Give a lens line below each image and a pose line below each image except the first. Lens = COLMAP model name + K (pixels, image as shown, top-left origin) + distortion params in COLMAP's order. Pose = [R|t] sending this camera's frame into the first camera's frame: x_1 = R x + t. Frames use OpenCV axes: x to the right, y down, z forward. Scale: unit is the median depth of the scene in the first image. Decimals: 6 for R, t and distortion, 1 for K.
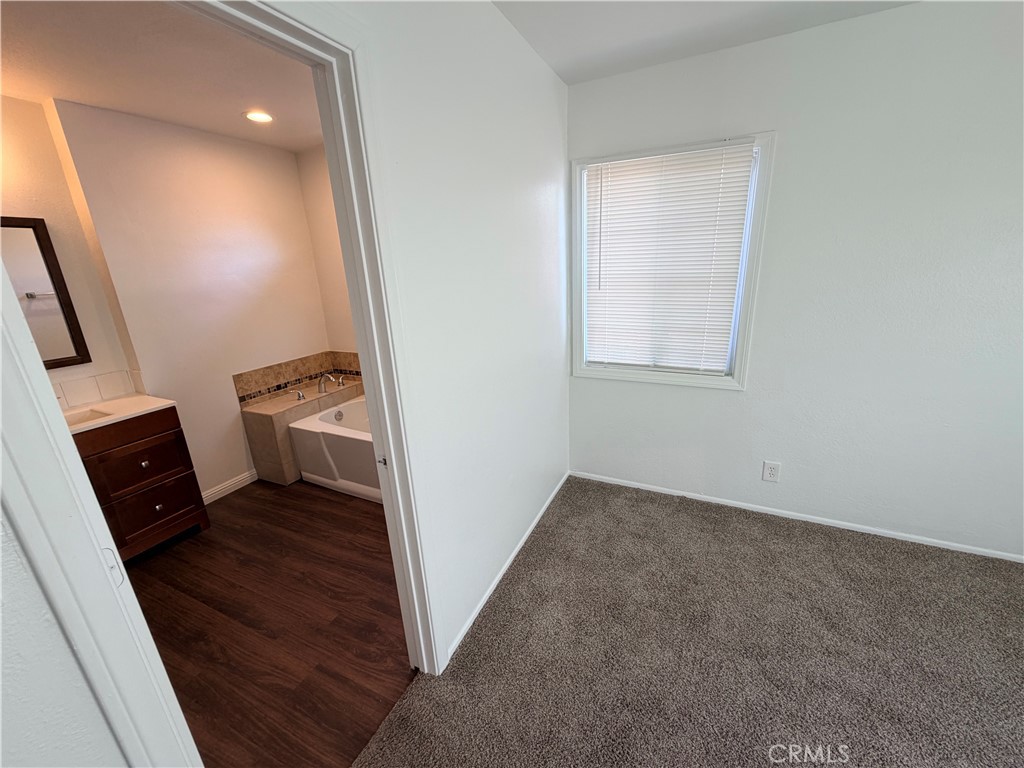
lens RADIAL K [[412.0, 0, 512.5], [0, 412.0, 385.2], [0, 0, 1]] dist [0.003551, -0.000855]
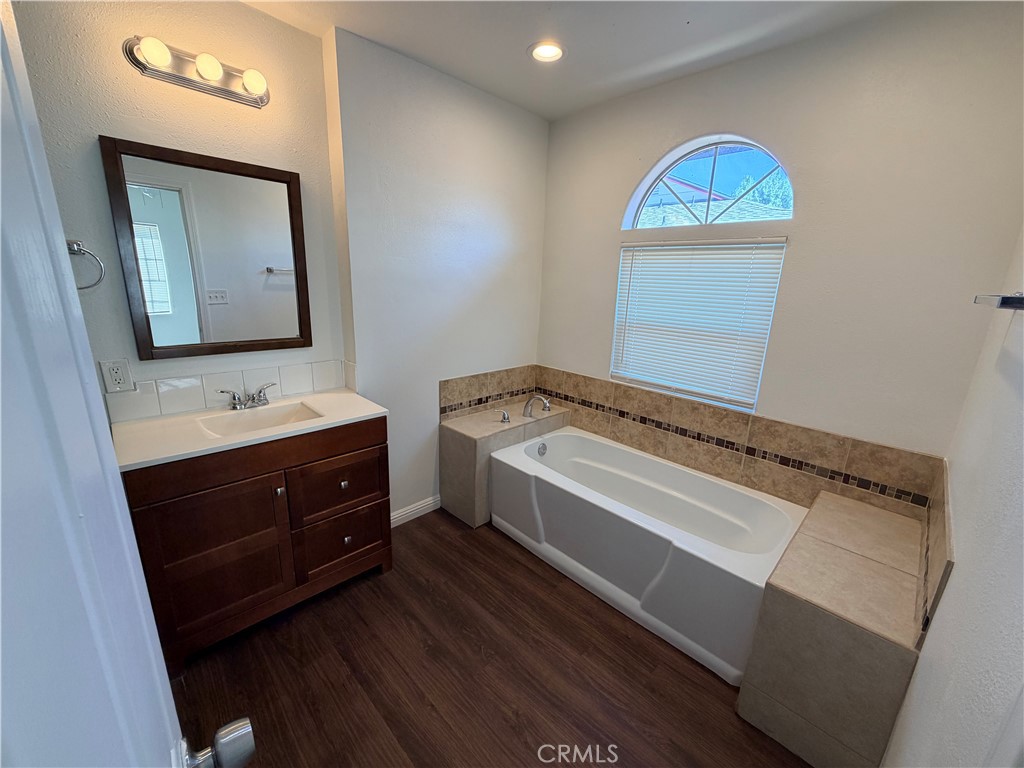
lens RADIAL K [[412.0, 0, 510.4], [0, 412.0, 385.1], [0, 0, 1]] dist [0.003551, -0.000855]
pose [[0.940577, 0.160365, -0.299328, -0.407597], [-0.171491, 0.985123, -0.011094, -0.042343], [0.293096, 0.061766, 0.954086, 0.349497]]
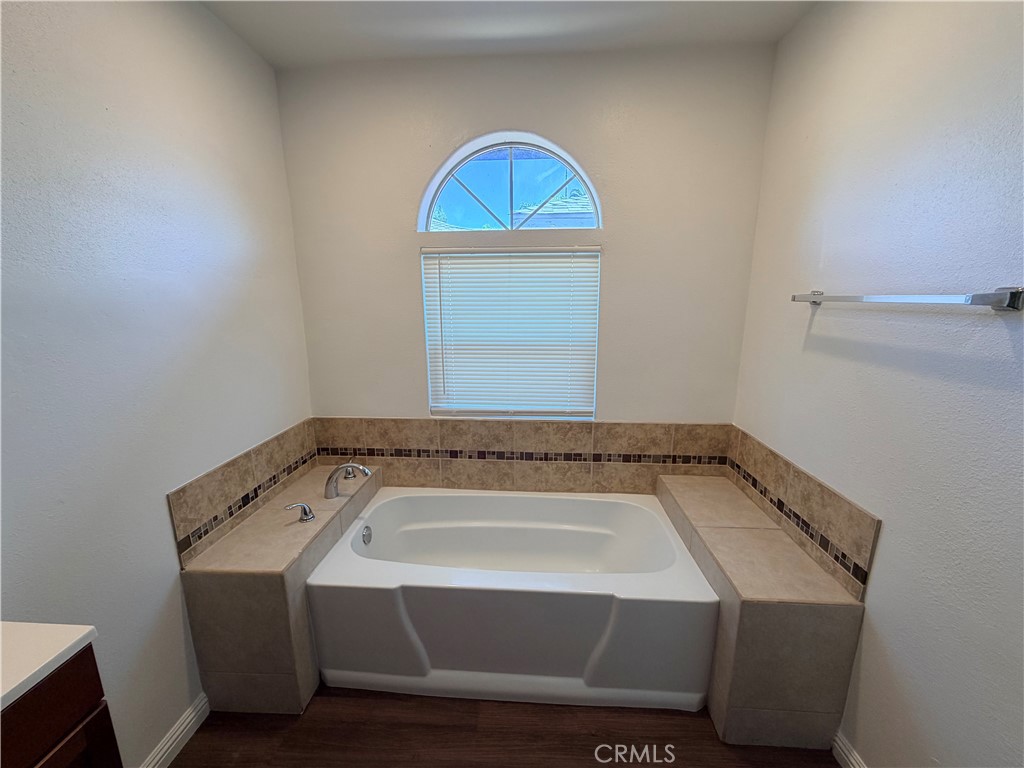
lens RADIAL K [[412.0, 0, 509.4], [0, 412.0, 383.5], [0, 0, 1]] dist [0.003551, -0.000855]
pose [[0.921945, -0.039947, 0.385255, -0.698191], [0.075346, 0.994163, -0.077225, -0.110836], [-0.379921, 0.100225, 0.919573, 0.614038]]
